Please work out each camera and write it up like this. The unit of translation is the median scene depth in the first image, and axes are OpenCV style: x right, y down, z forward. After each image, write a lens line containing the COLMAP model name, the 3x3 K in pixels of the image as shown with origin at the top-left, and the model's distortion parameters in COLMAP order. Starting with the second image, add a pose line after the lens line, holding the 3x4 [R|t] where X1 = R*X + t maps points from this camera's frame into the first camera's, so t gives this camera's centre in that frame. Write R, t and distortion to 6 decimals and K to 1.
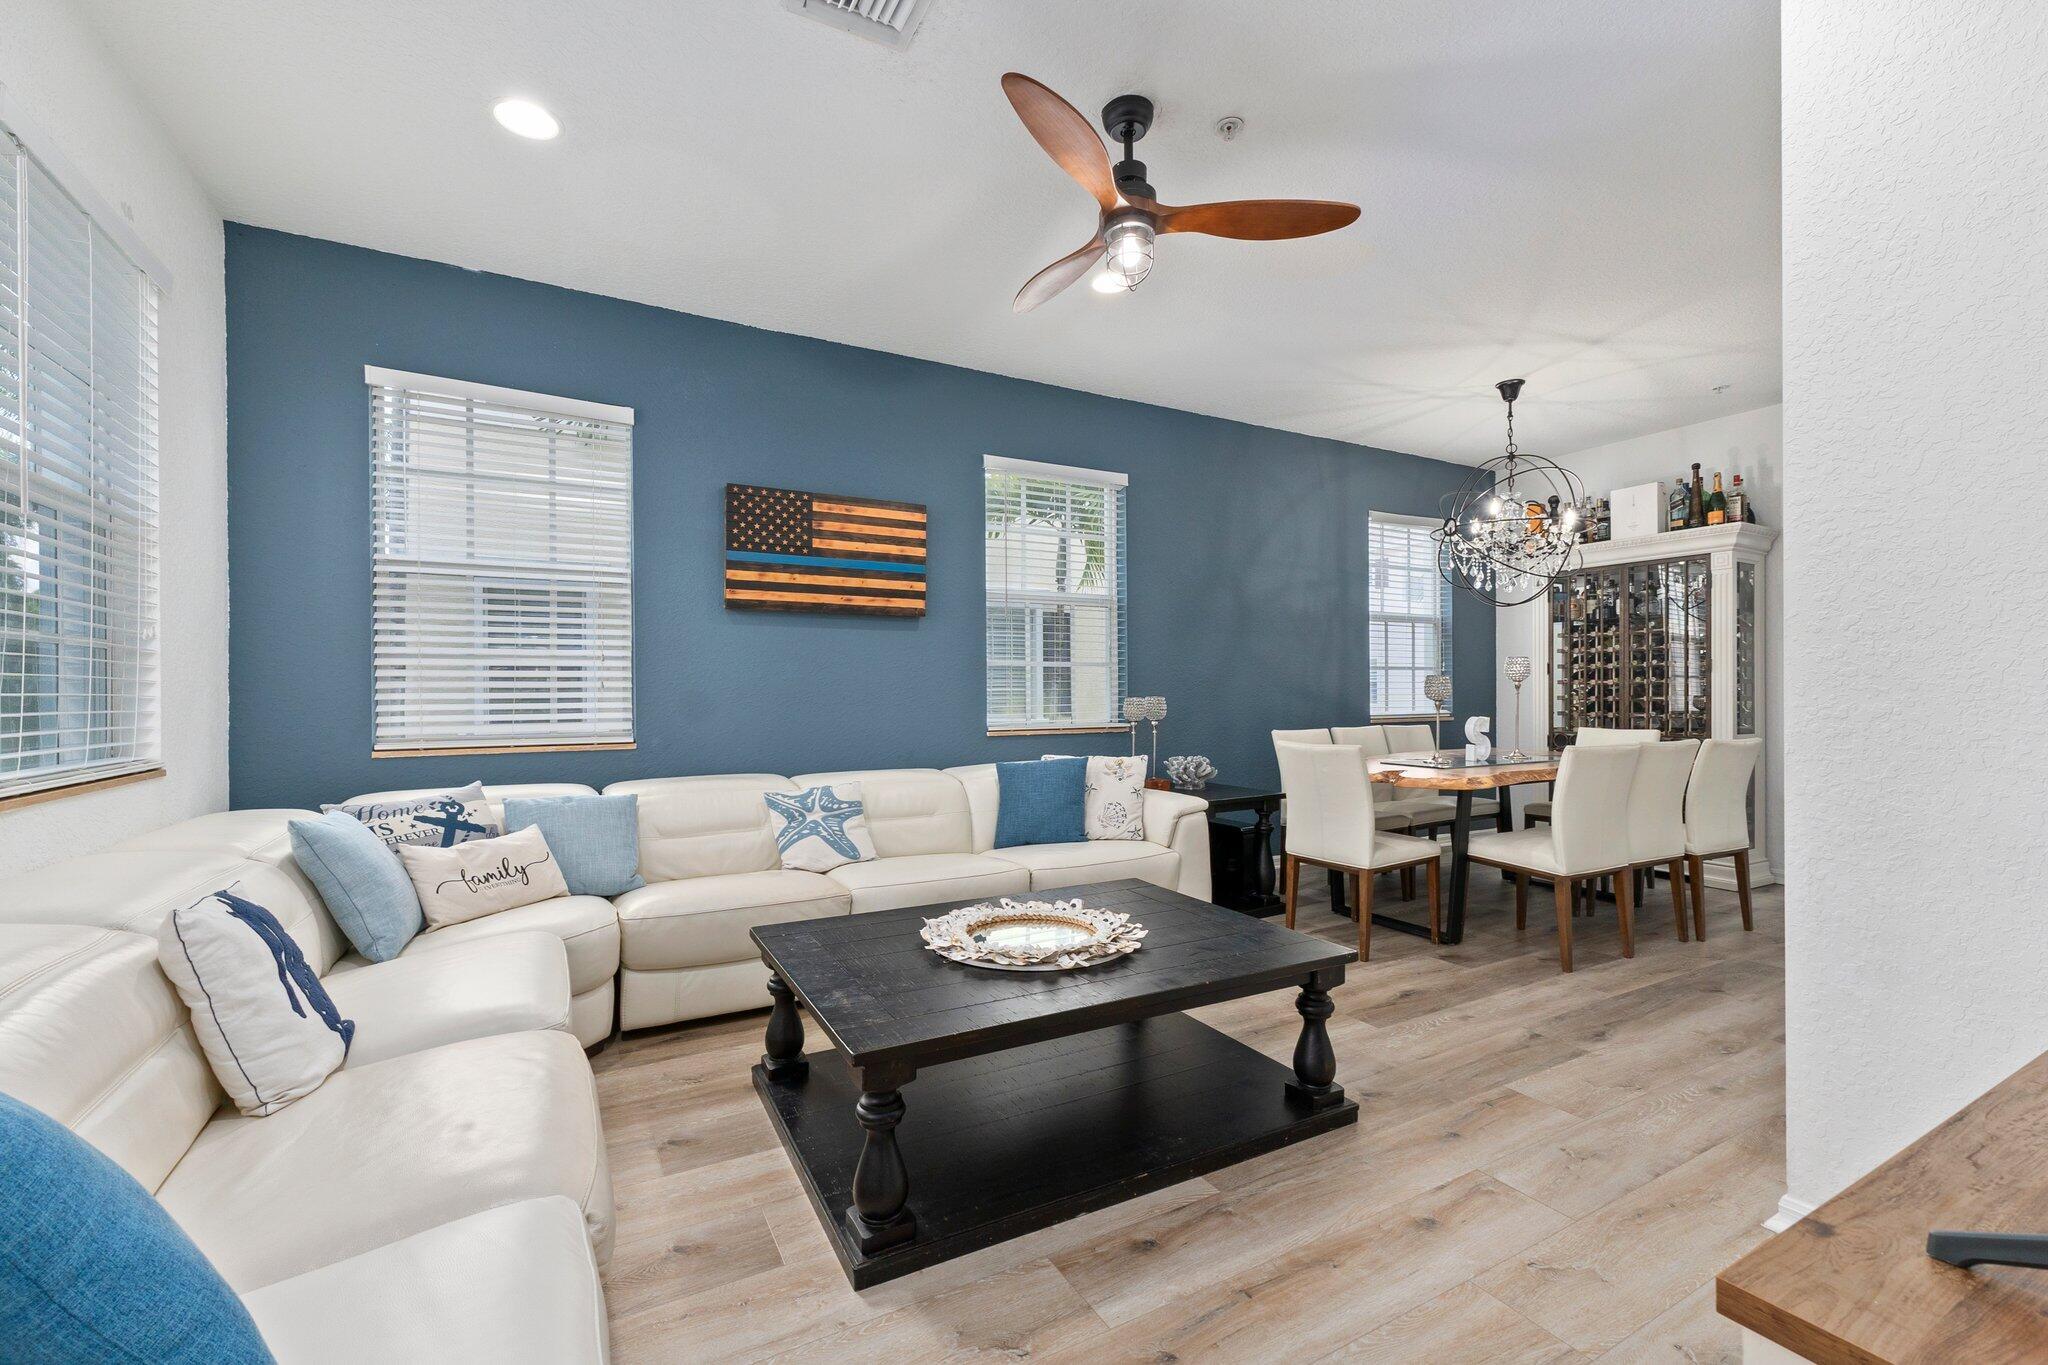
lens RADIAL K [[860.7, 0, 1033.3], [0, 860.7, 691.8], [0, 0, 1]] dist [0.005926, 0.000857]
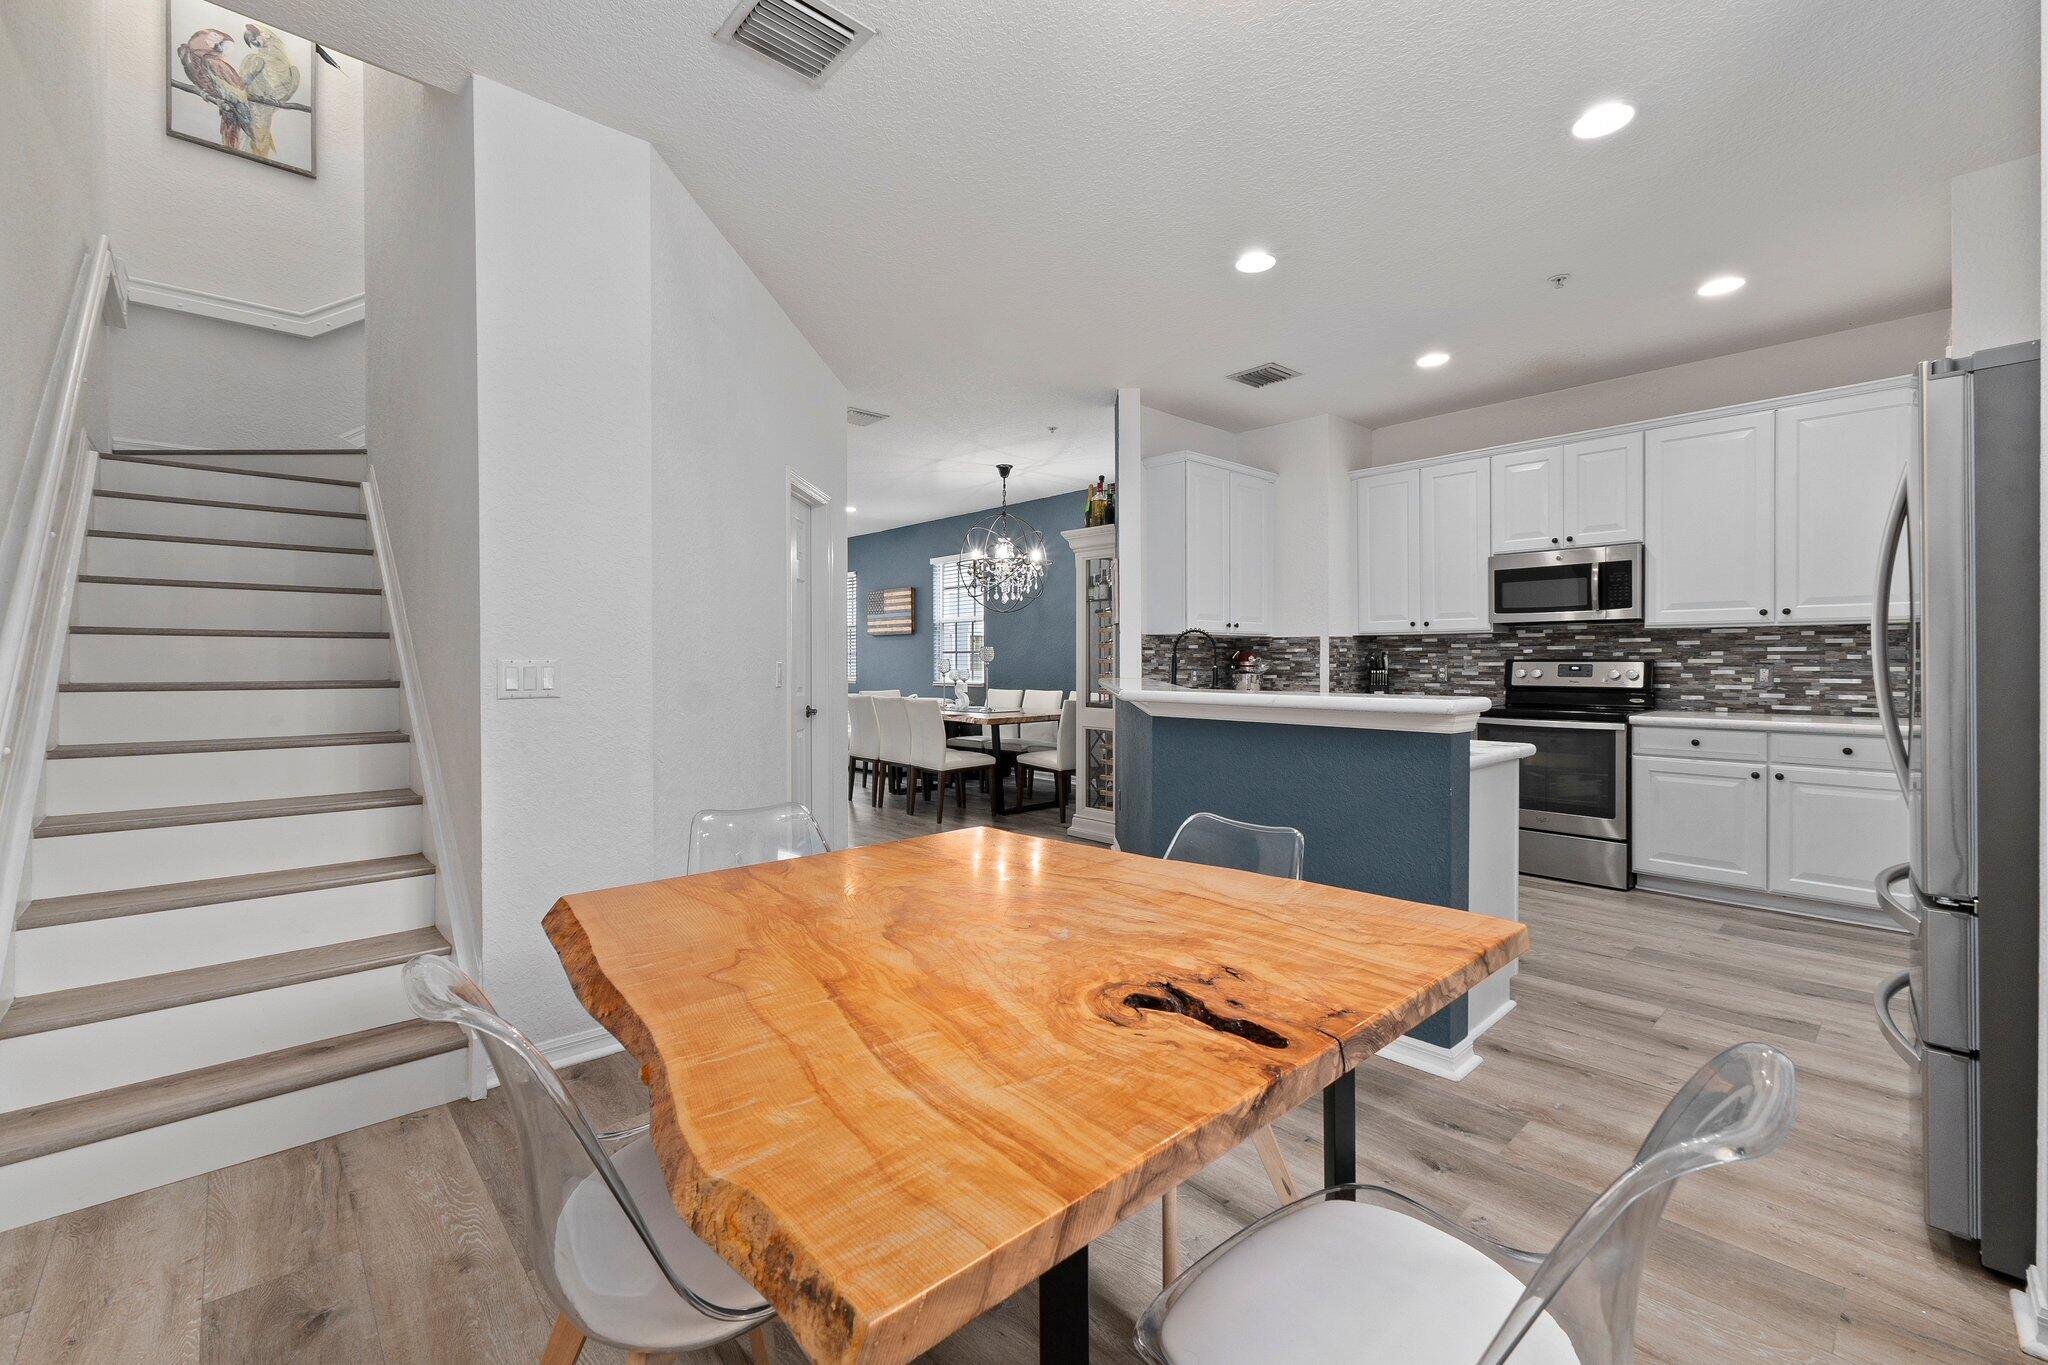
lens RADIAL K [[860.7, 0, 1026.7], [0, 860.7, 660.8], [0, 0, 1]] dist [0.005926, 0.000857]
pose [[0.238799, 0.003391, -0.971063, 1.822990], [-0.001240, 0.999994, 0.003187, -0.015557], [0.971068, 0.000444, 0.238802, 0.588912]]
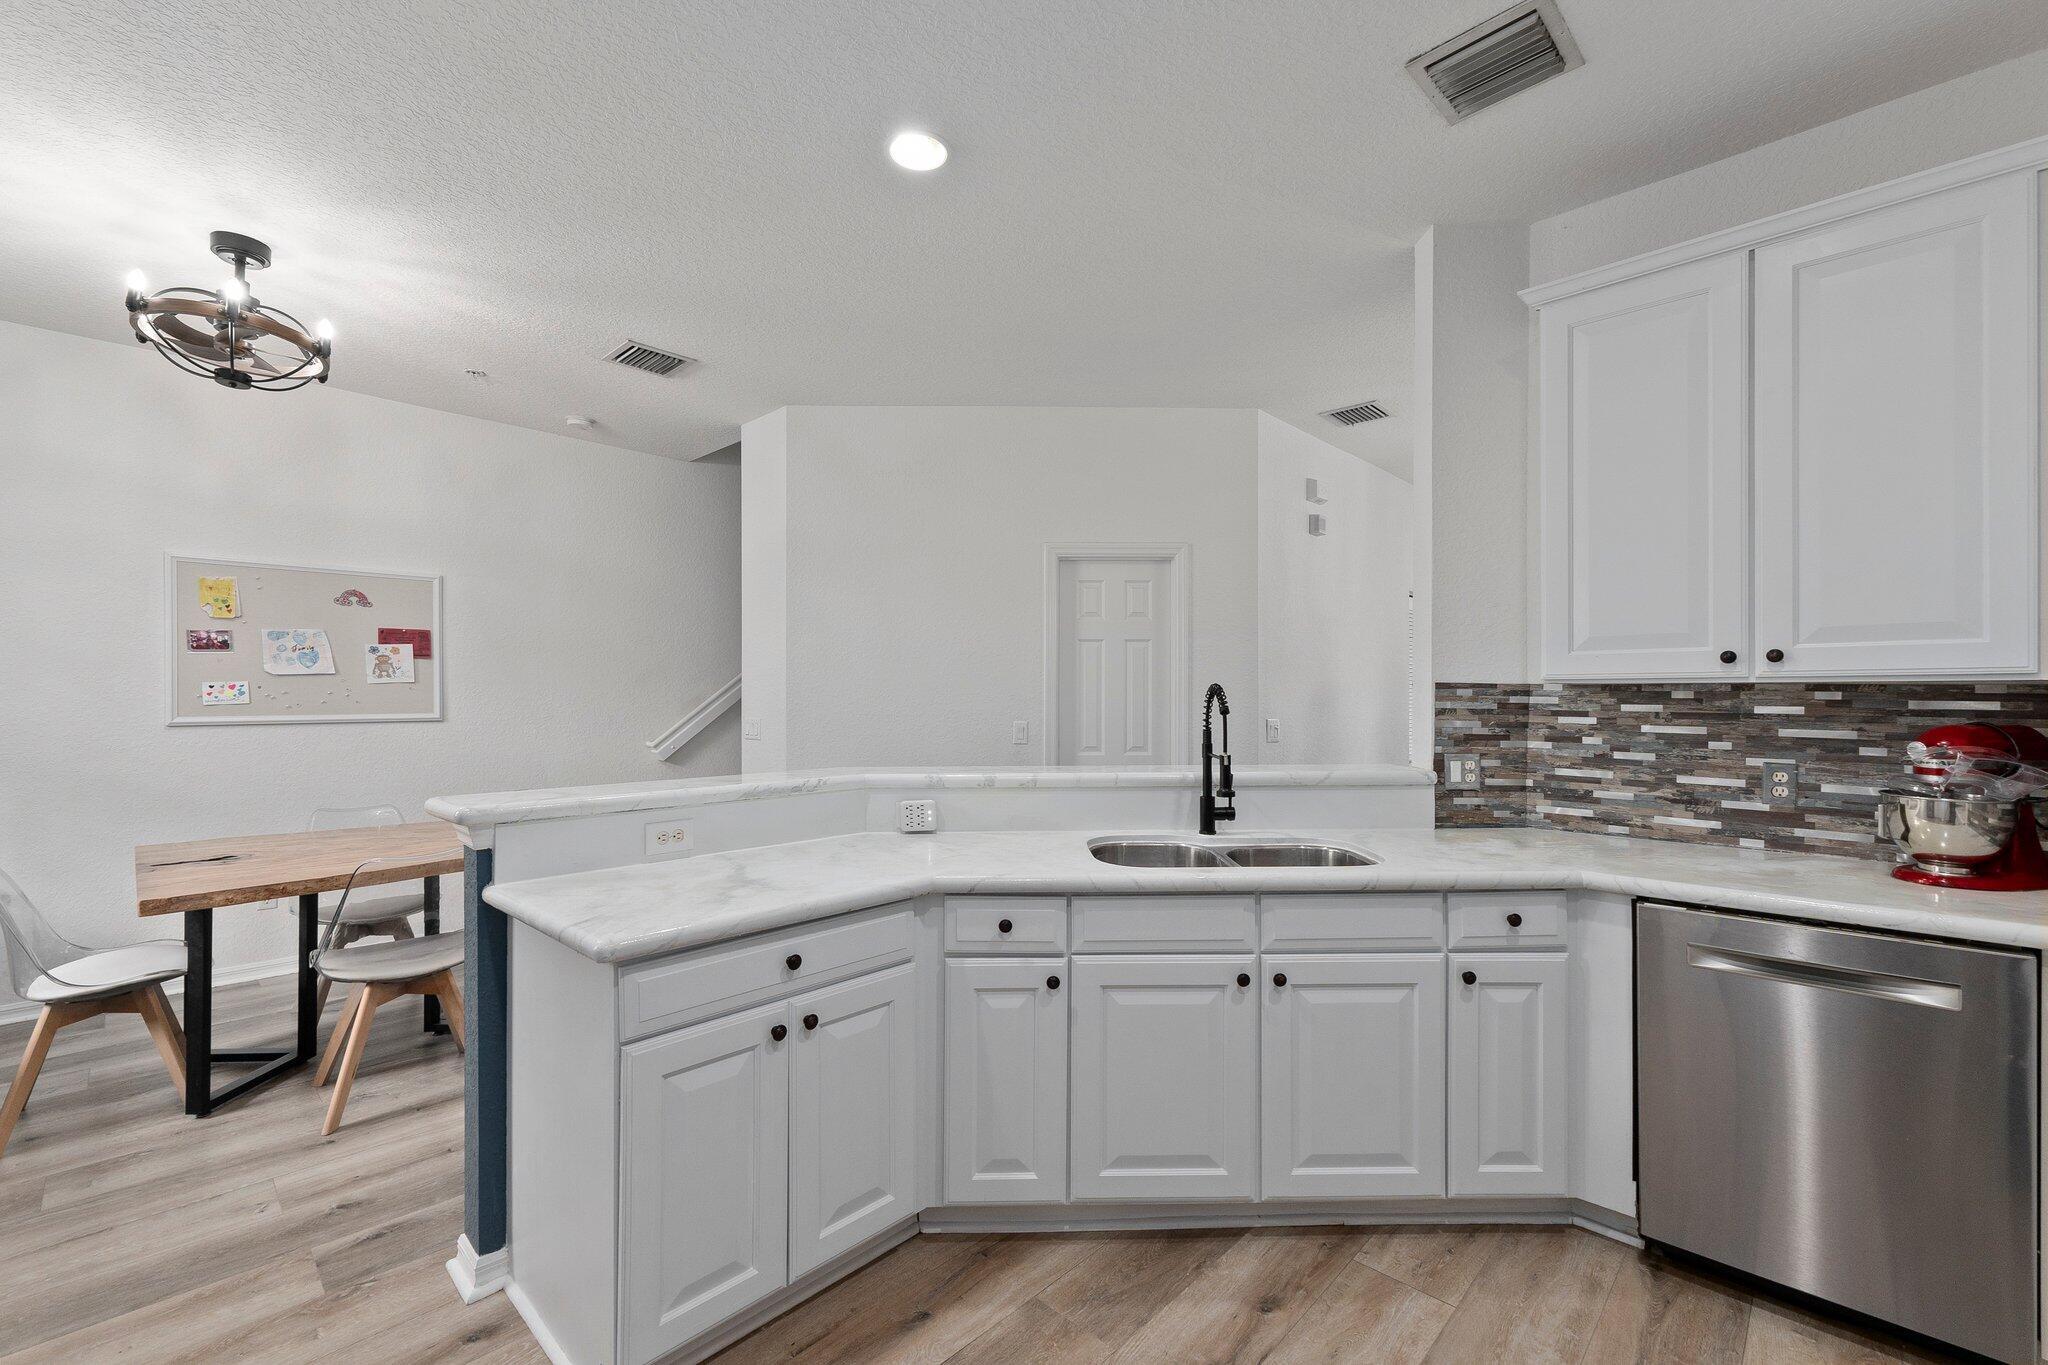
lens RADIAL K [[860.7, 0, 1026.2], [0, 860.7, 695.0], [0, 0, 1]] dist [0.005926, 0.000857]
pose [[-0.955859, 0.004221, -0.293797, 1.289157], [0.003659, 0.999990, 0.002460, -0.040663], [0.293804, 0.001276, -0.955865, 1.373815]]
